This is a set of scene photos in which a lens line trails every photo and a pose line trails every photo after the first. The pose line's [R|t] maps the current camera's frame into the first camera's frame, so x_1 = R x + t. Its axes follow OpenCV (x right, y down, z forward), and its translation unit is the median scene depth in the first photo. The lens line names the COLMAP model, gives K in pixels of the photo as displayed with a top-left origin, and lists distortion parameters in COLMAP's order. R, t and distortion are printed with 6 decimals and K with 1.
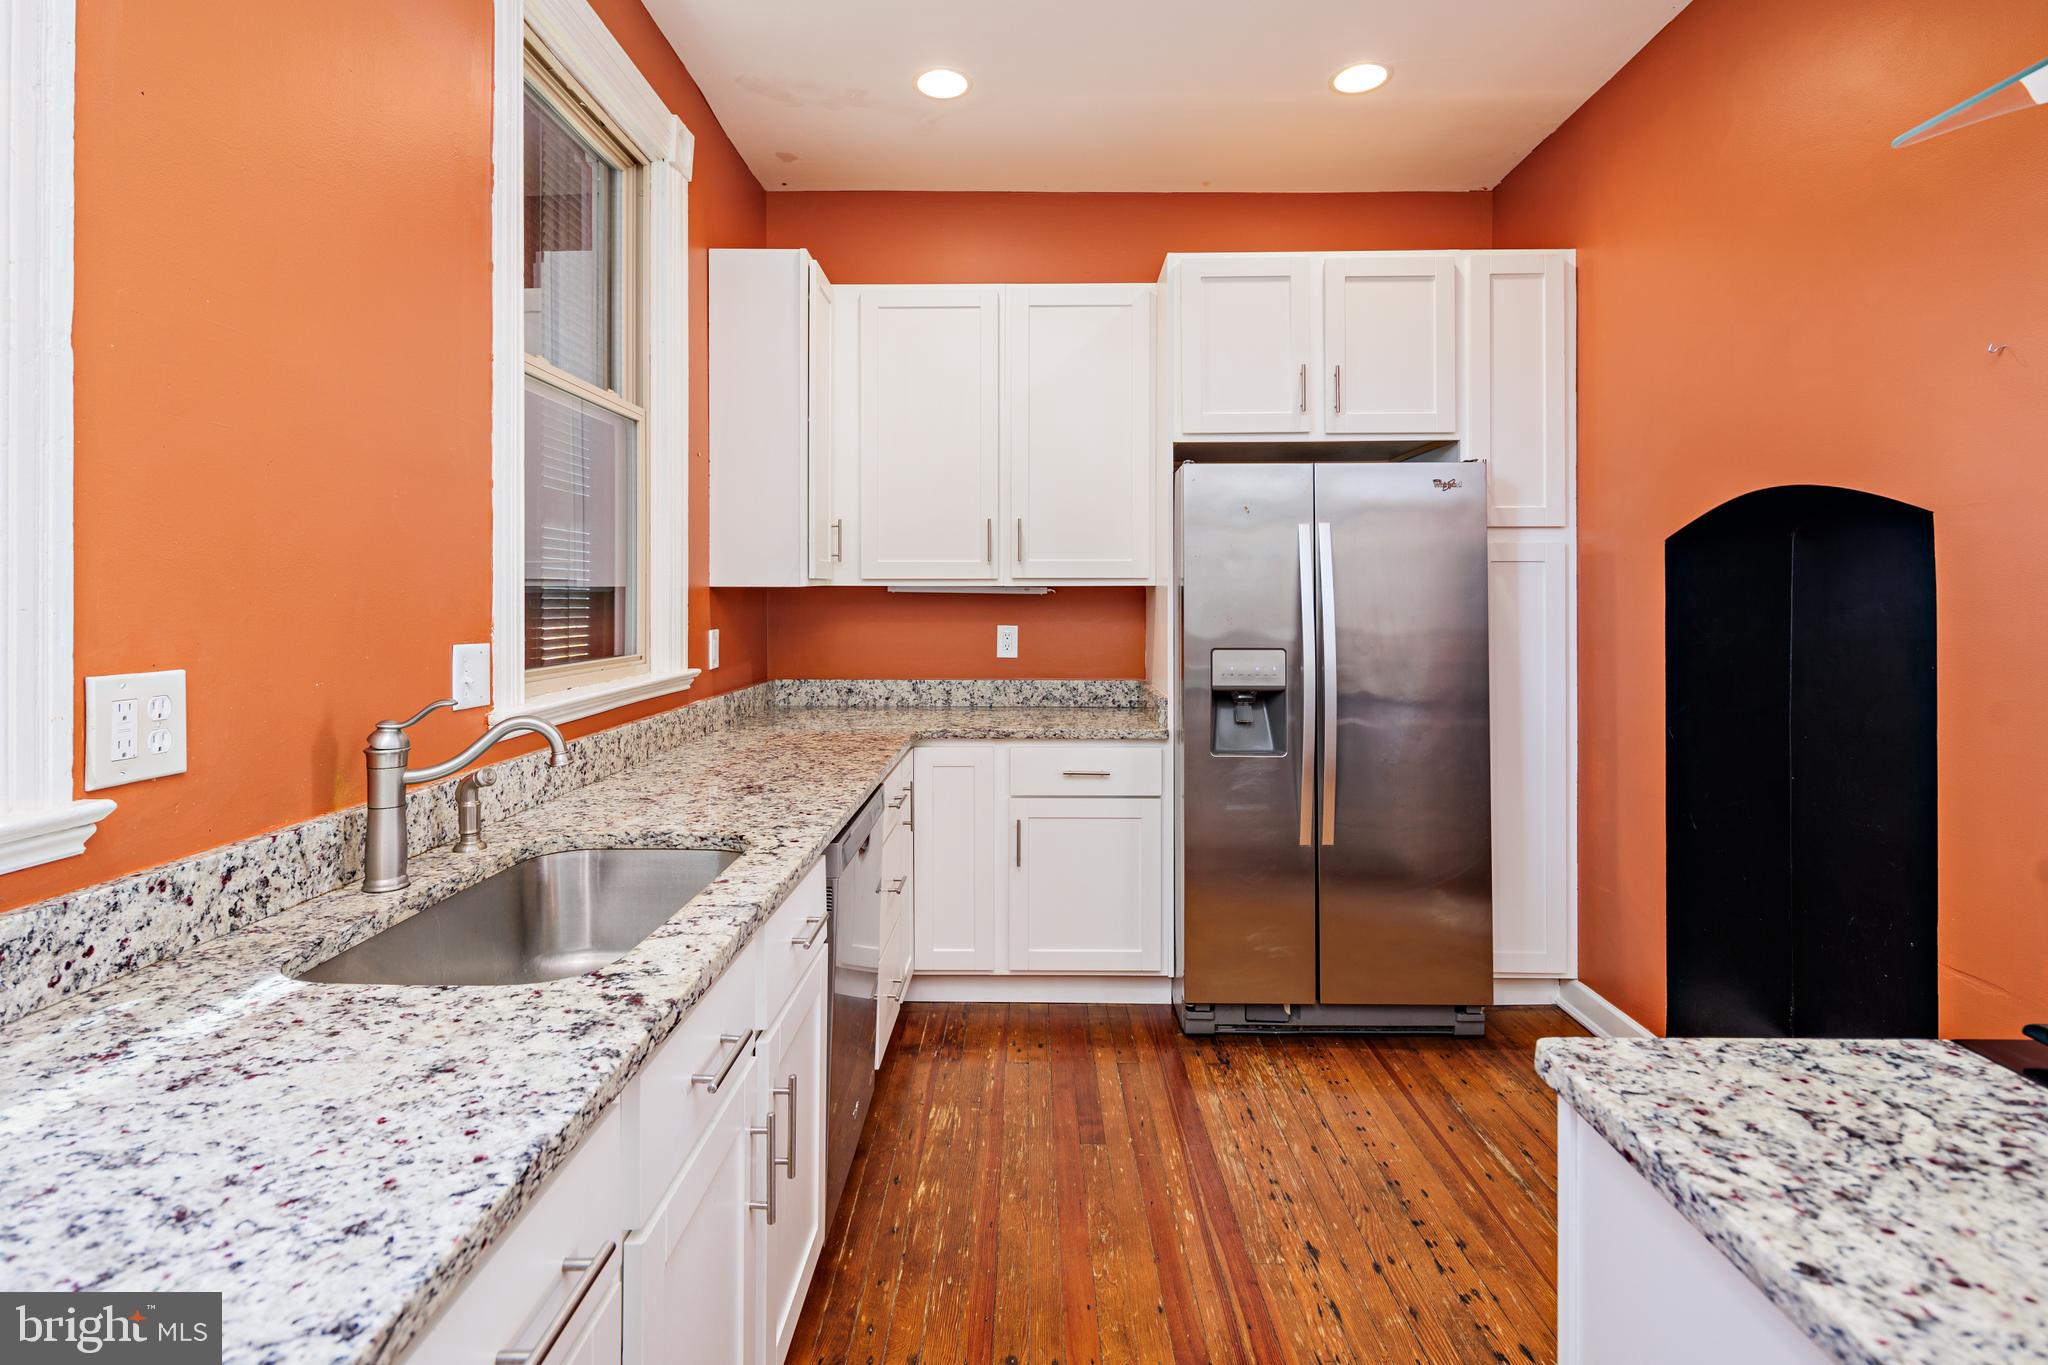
lens RADIAL K [[997.7, 0, 1016.8], [0, 997.7, 599.5], [0, 0, 1]] dist [0.001628, -0.000509]
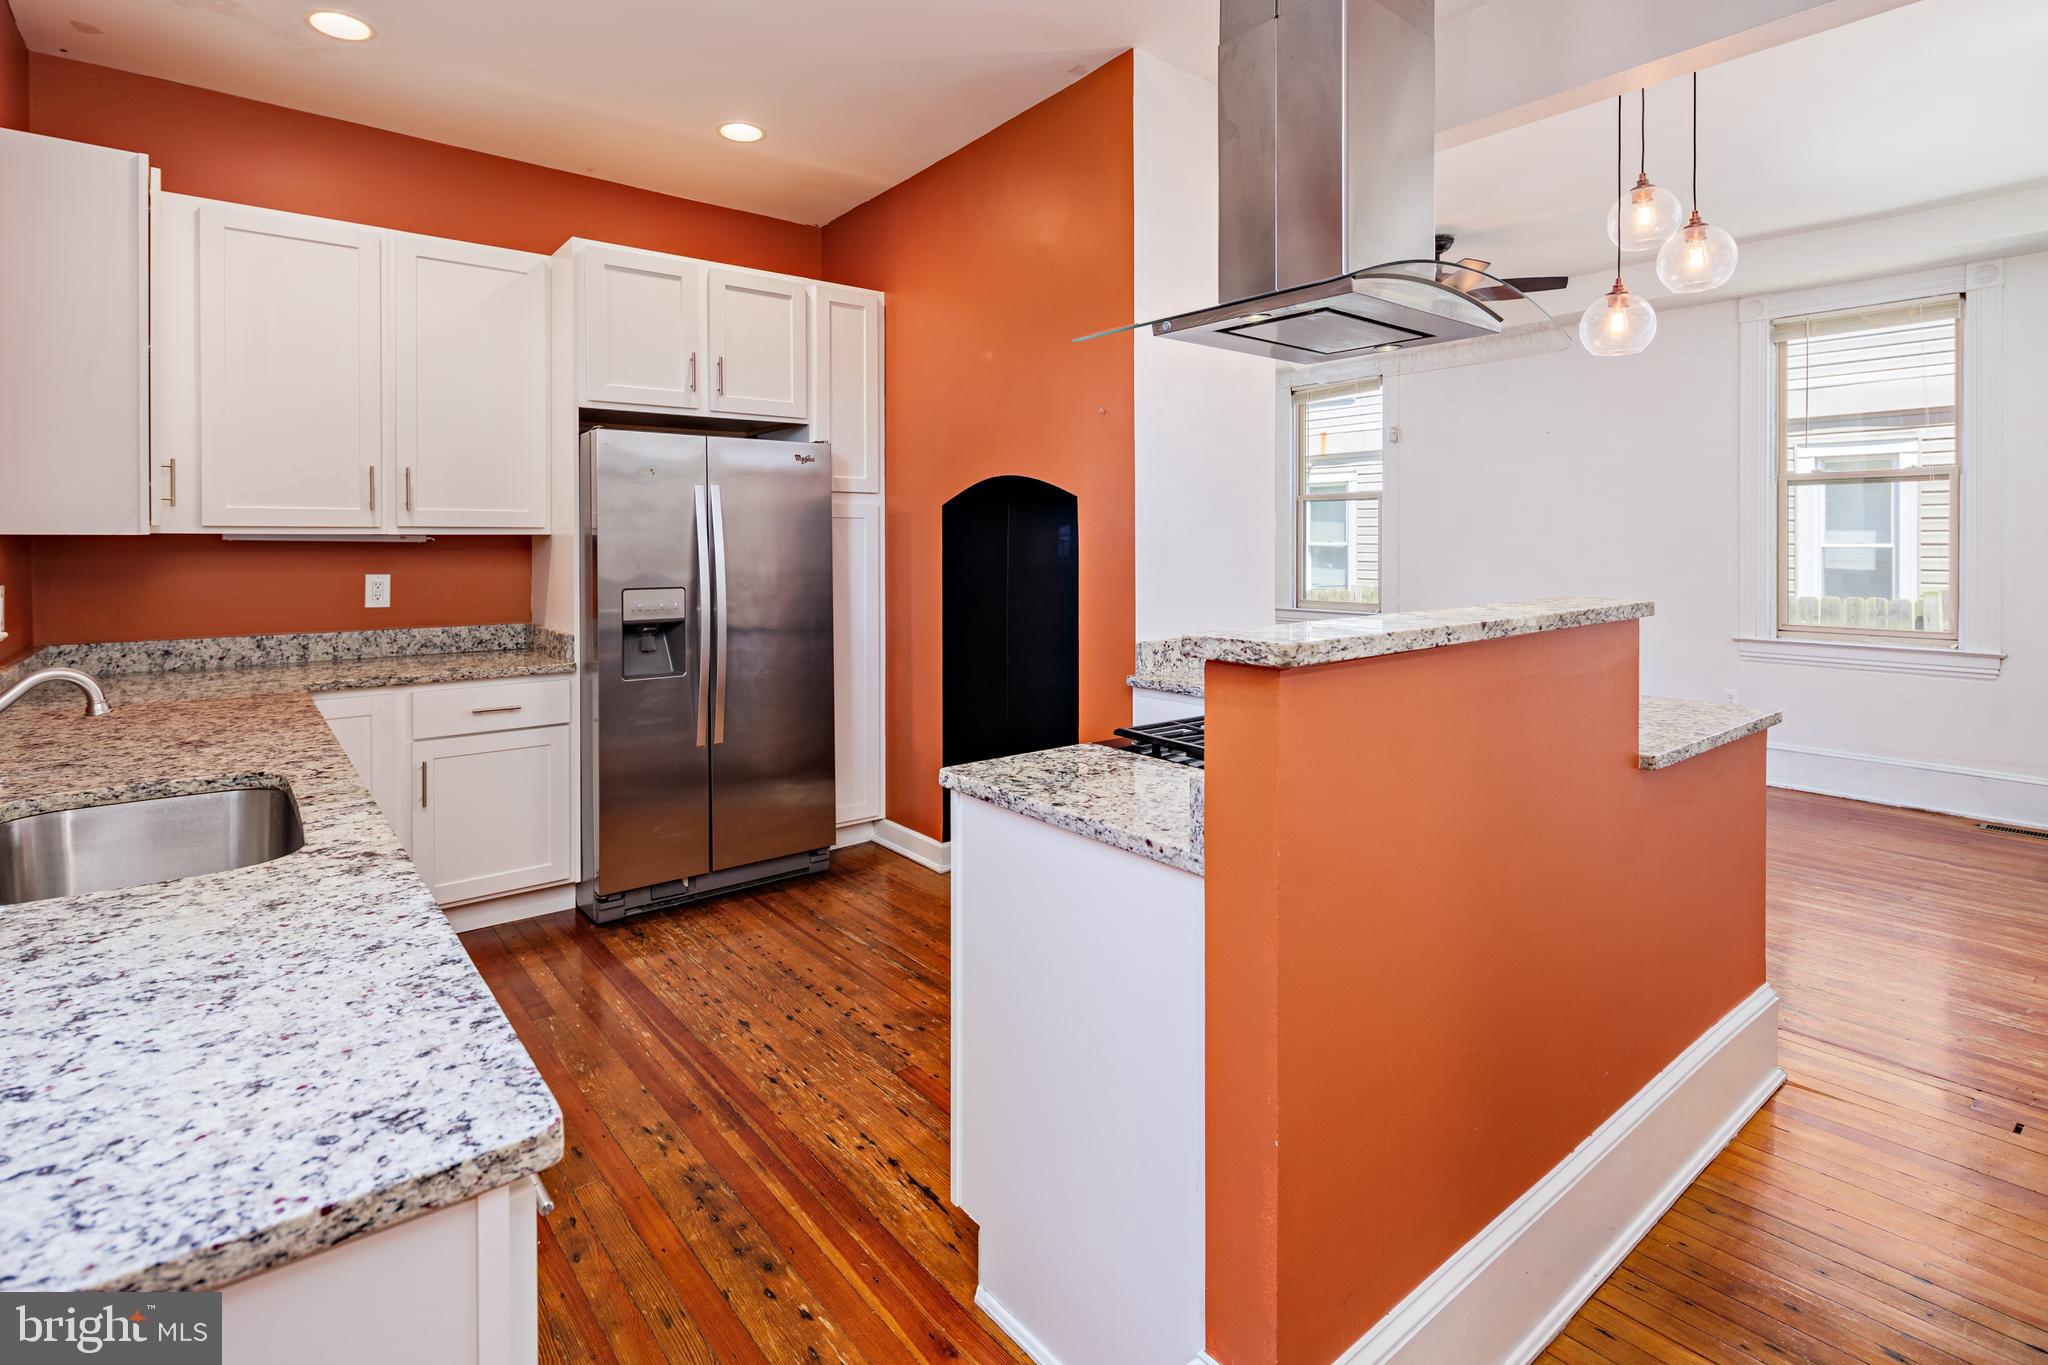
lens RADIAL K [[997.7, 0, 1016.8], [0, 997.7, 599.5], [0, 0, 1]] dist [0.001628, -0.000509]
pose [[0.767604, -0.038109, 0.639790, -0.190007], [0.003449, 0.998462, 0.055335, -0.001819], [-0.640915, -0.040269, 0.766555, -0.186300]]
